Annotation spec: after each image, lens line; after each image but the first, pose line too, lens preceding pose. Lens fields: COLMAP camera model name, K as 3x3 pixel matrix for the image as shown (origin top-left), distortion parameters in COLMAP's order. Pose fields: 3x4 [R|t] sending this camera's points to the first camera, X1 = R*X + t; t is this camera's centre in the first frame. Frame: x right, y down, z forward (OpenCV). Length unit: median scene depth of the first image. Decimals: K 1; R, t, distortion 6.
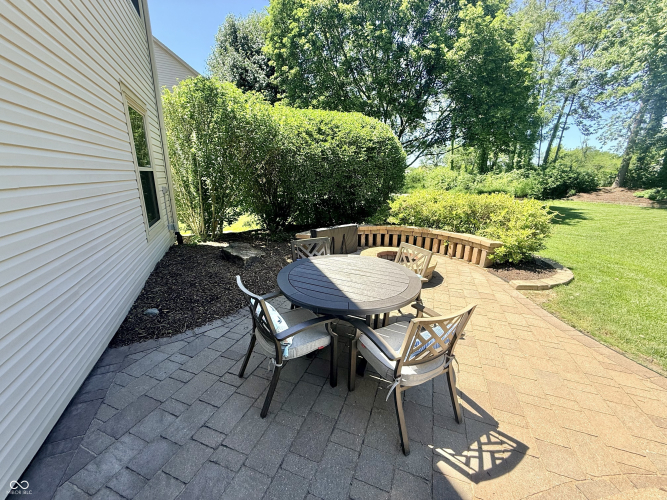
lens RADIAL K [[266.4, 0, 331.8], [0, 266.4, 249.5], [0, 0, 1]] dist [0.000357, 0.000138]
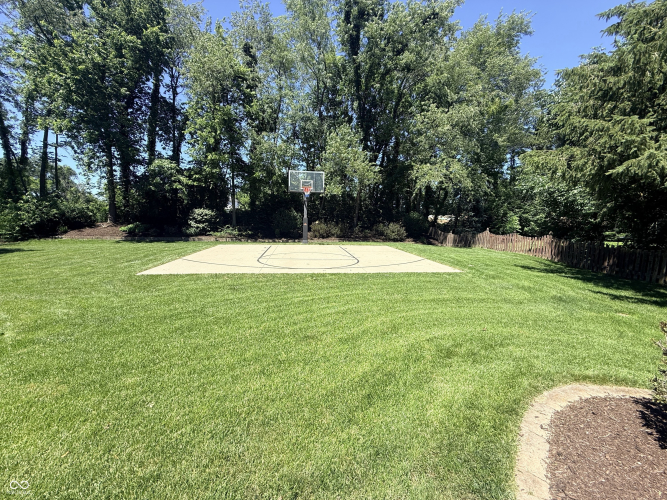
lens RADIAL K [[266.4, 0, 331.8], [0, 266.4, 249.5], [0, 0, 1]] dist [0.000357, 0.000138]
pose [[0.263832, -0.115793, 0.957593, 0.557382], [0.239641, 0.969510, 0.051209, 0.038623], [-0.934326, 0.215968, 0.283536, -0.139521]]
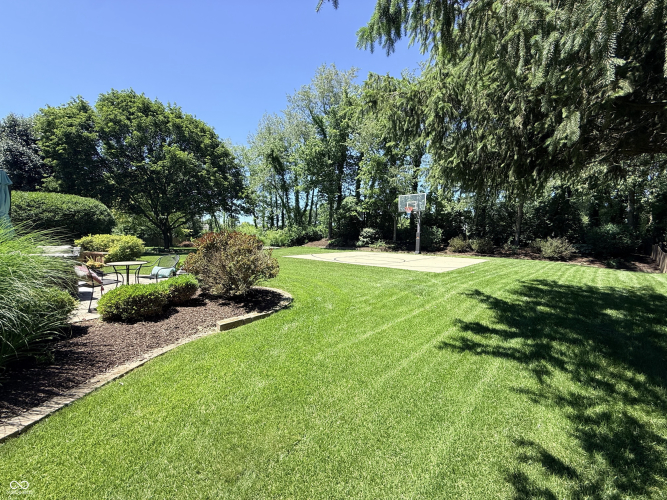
lens RADIAL K [[266.4, 0, 331.8], [0, 266.4, 249.5], [0, 0, 1]] dist [0.000357, 0.000138]
pose [[0.905539, -0.021220, 0.423733, 0.695573], [0.109516, 0.976592, -0.185135, 0.298456], [-0.409885, 0.214052, 0.886665, -0.978508]]
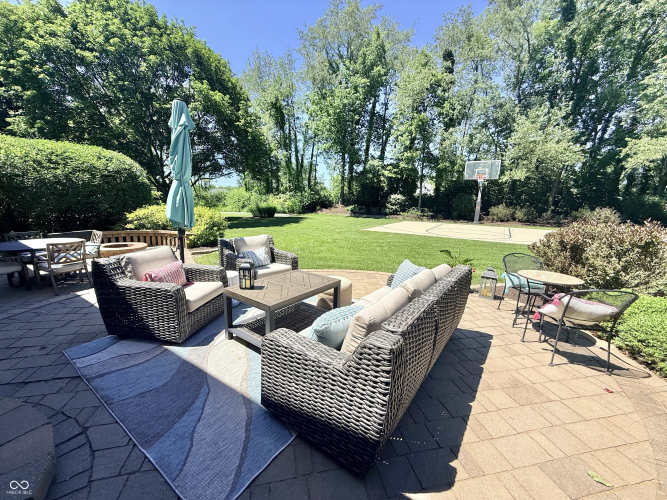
lens RADIAL K [[266.4, 0, 331.8], [0, 266.4, 249.5], [0, 0, 1]] dist [0.000357, 0.000138]
pose [[0.814665, -0.101065, 0.571058, 0.173248], [0.140178, 0.989816, -0.024799, 0.123855], [-0.562735, 0.100253, 0.820535, -0.475017]]
